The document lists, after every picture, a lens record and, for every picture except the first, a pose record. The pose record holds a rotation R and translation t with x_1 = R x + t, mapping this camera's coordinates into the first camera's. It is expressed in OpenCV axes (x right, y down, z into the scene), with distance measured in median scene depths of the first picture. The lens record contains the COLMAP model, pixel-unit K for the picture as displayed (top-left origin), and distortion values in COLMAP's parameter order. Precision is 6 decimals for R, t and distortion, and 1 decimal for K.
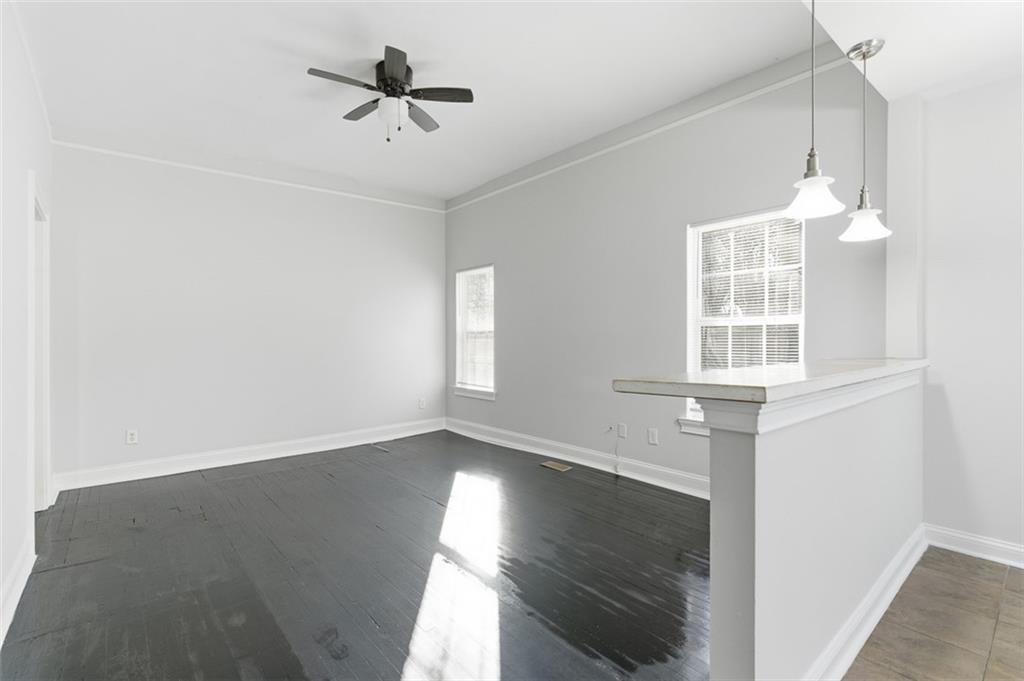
lens RADIAL K [[466.8, 0, 500.3], [0, 466.8, 337.1], [0, 0, 1]] dist [-0.000430, -0.000244]
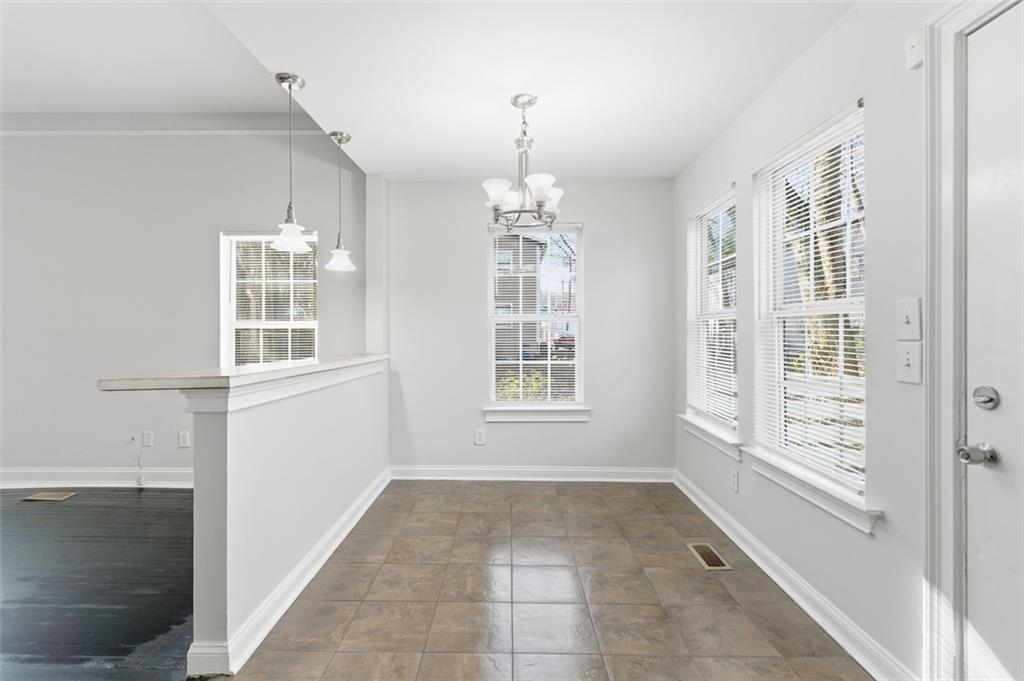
lens RADIAL K [[466.8, 0, 500.3], [0, 466.8, 337.1], [0, 0, 1]] dist [-0.000430, -0.000244]
pose [[0.648458, 0.003757, 0.761241, 0.014558], [-0.002750, 0.999993, -0.002593, -0.003628], [-0.761245, -0.000412, 0.648464, -0.228009]]
